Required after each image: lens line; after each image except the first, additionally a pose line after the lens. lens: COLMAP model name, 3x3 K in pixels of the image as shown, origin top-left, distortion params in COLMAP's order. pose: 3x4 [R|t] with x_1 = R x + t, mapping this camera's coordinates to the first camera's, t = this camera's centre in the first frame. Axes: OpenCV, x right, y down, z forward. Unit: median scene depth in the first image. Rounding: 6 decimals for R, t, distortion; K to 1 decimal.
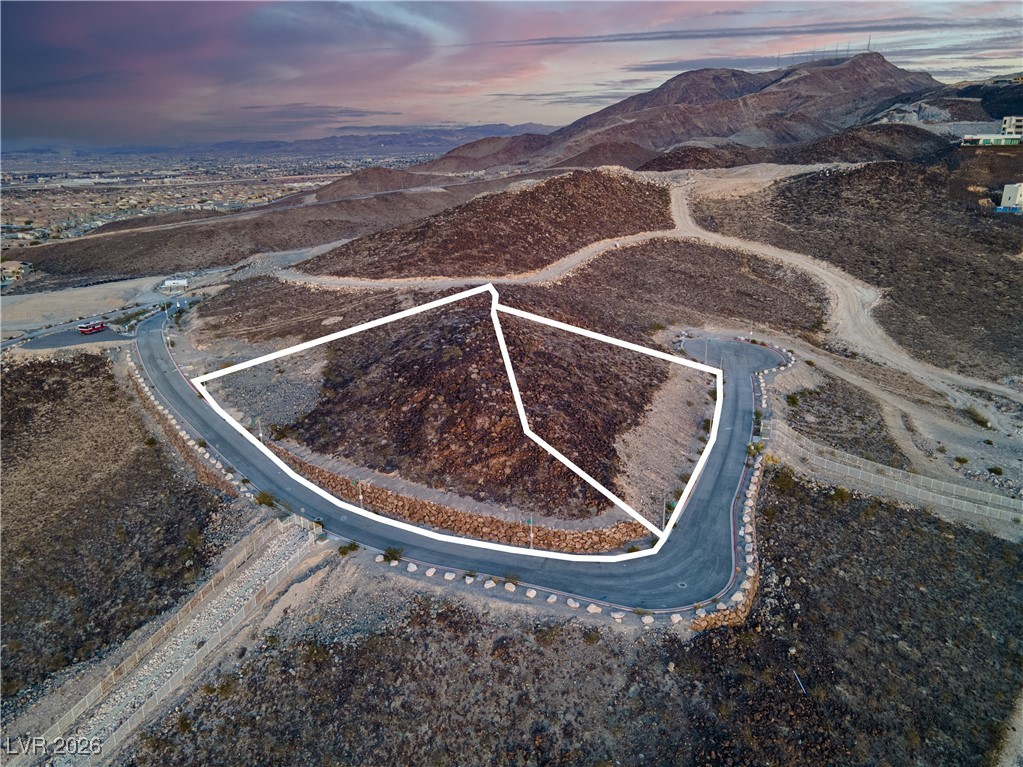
lens RADIAL K [[739.8, 0, 511.5], [0, 739.8, 383.5], [0, 0, 1]] dist [0.028656, 0.027547]
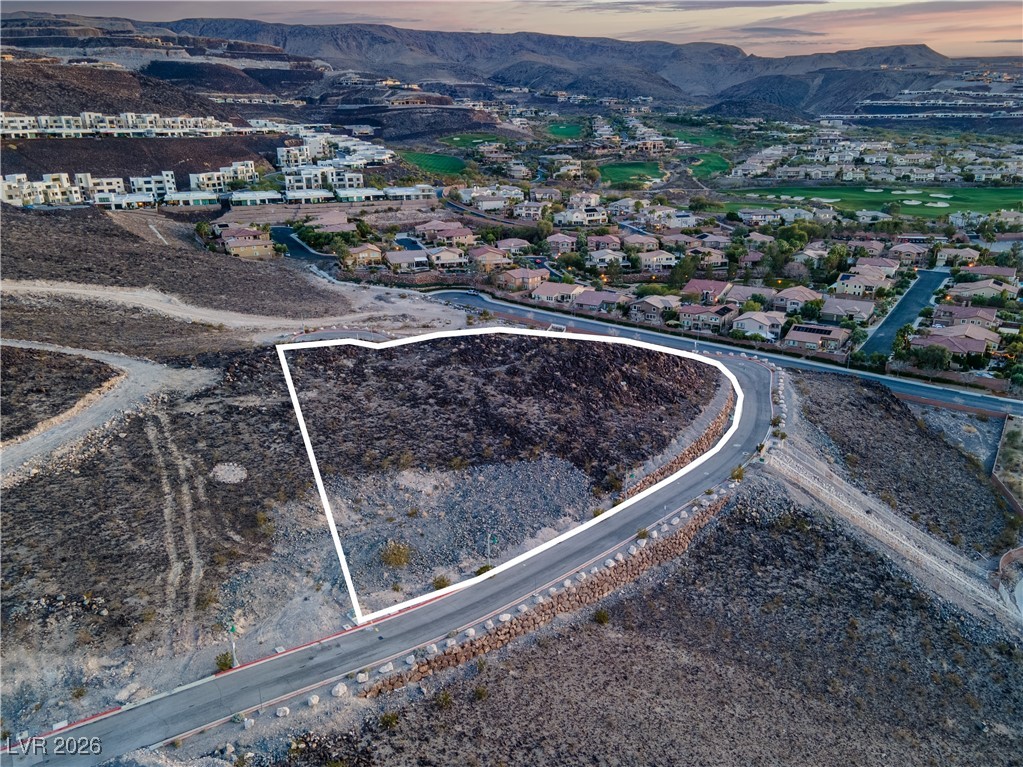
lens RADIAL K [[789.0, 0, 511.7], [0, 789.0, 419.7], [0, 0, 1]] dist [0.003254, 0.033584]
pose [[-0.122907, -0.349685, 0.928770, -1.266199], [0.318009, 0.872640, 0.370635, -0.425280], [-0.940087, 0.340911, 0.003949, 1.211944]]
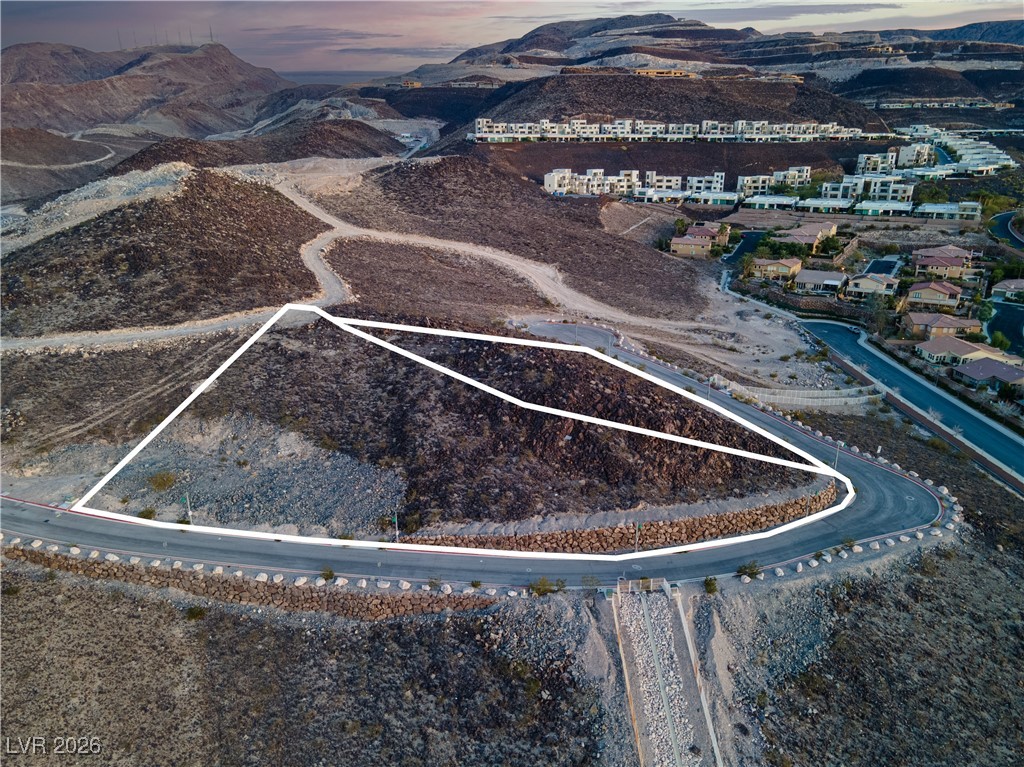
lens RADIAL K [[740.5, 0, 512.0], [0, 740.5, 383.5], [0, 0, 1]] dist [0.028656, 0.027547]
pose [[0.710020, -0.223721, 0.667698, -0.815634], [0.214324, 0.971862, 0.097727, -0.147345], [-0.670774, 0.073716, 0.737990, 0.372709]]
